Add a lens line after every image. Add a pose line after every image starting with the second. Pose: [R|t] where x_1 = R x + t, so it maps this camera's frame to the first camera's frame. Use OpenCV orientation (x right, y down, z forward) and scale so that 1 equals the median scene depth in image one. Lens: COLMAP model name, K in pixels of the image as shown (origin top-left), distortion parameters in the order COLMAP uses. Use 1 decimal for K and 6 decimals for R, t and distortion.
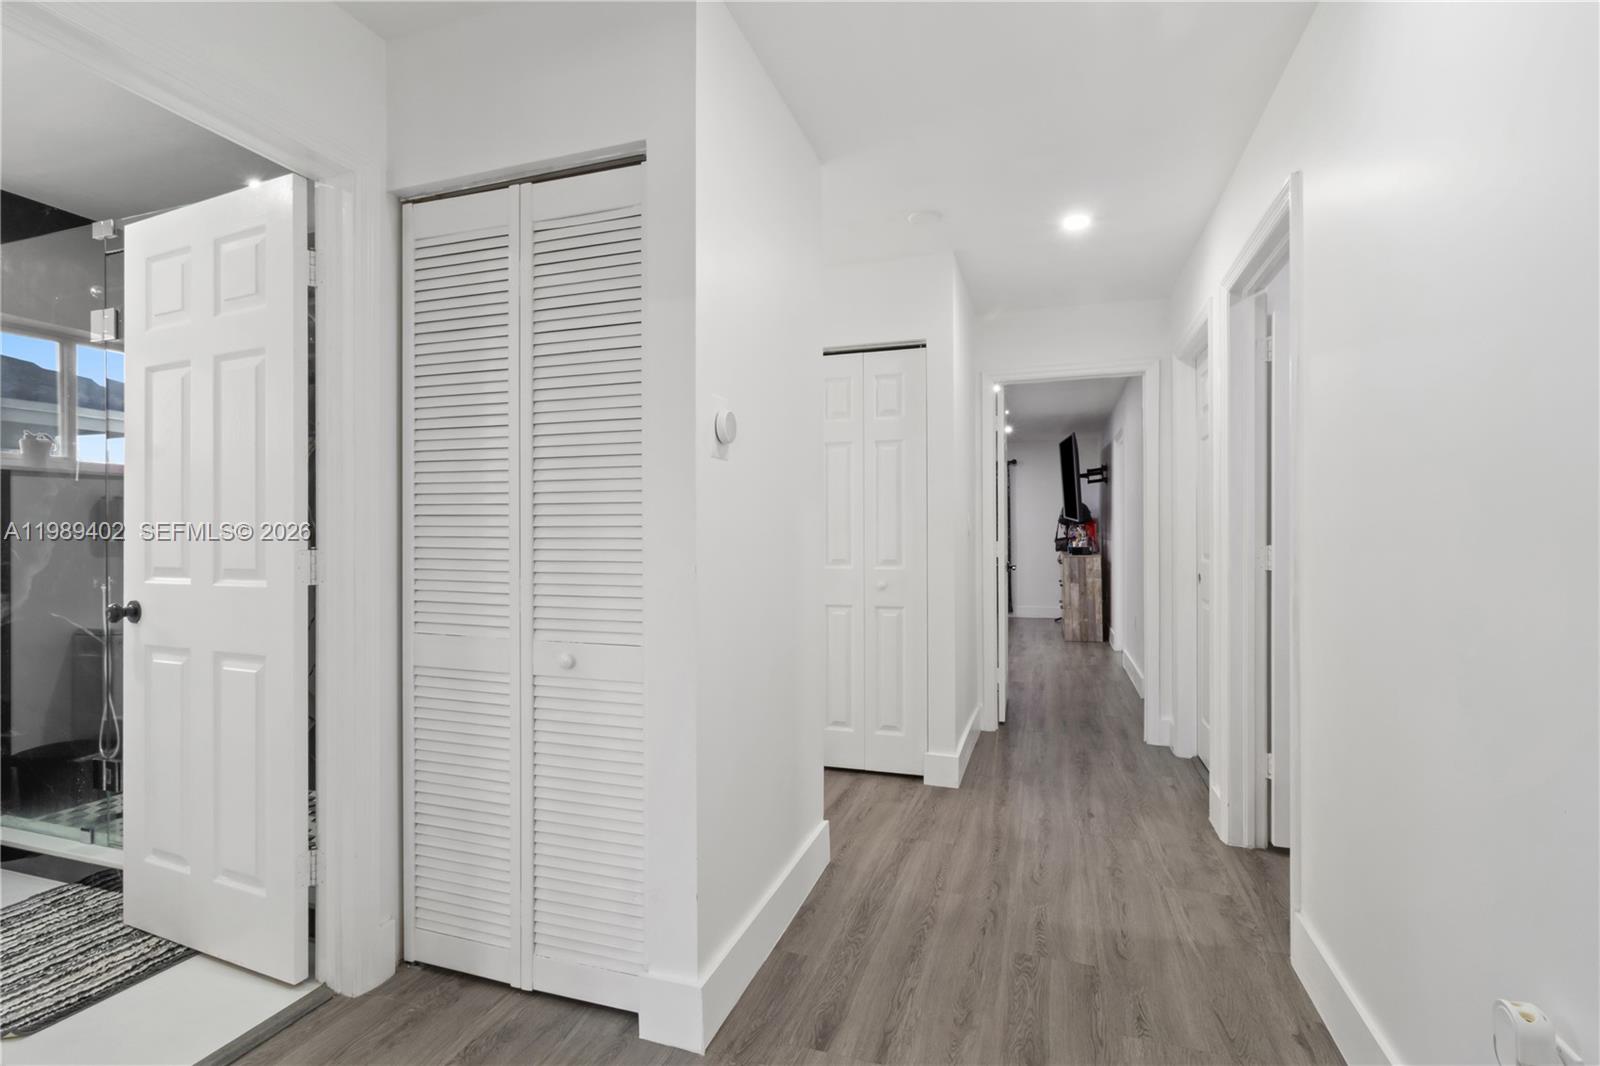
lens RADIAL K [[741.0, 0, 801.0], [0, 741.0, 532.7], [0, 0, 1]] dist [-0.017332, 0.001571]
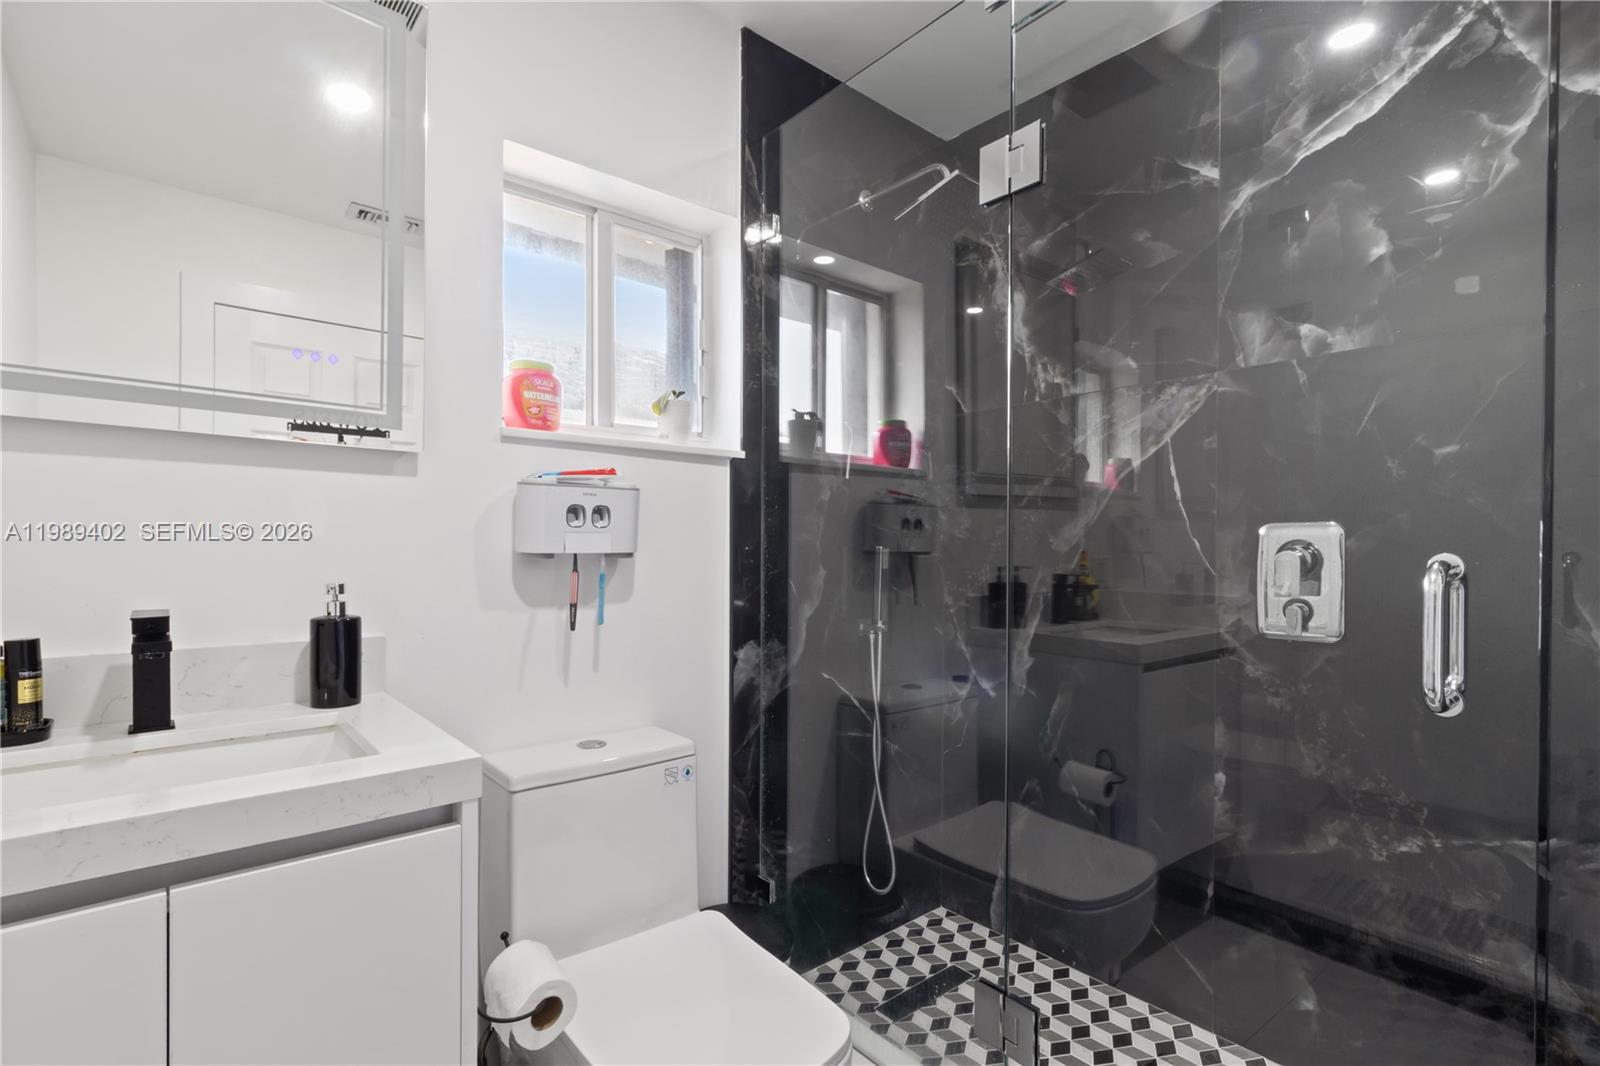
lens RADIAL K [[741.0, 0, 798.4], [0, 741.0, 543.5], [0, 0, 1]] dist [-0.017332, 0.001571]
pose [[0.852960, 0.004003, -0.521961, -0.666062], [-0.005245, 0.999986, -0.000903, -0.009549], [0.521950, 0.003507, 0.852969, 0.384838]]
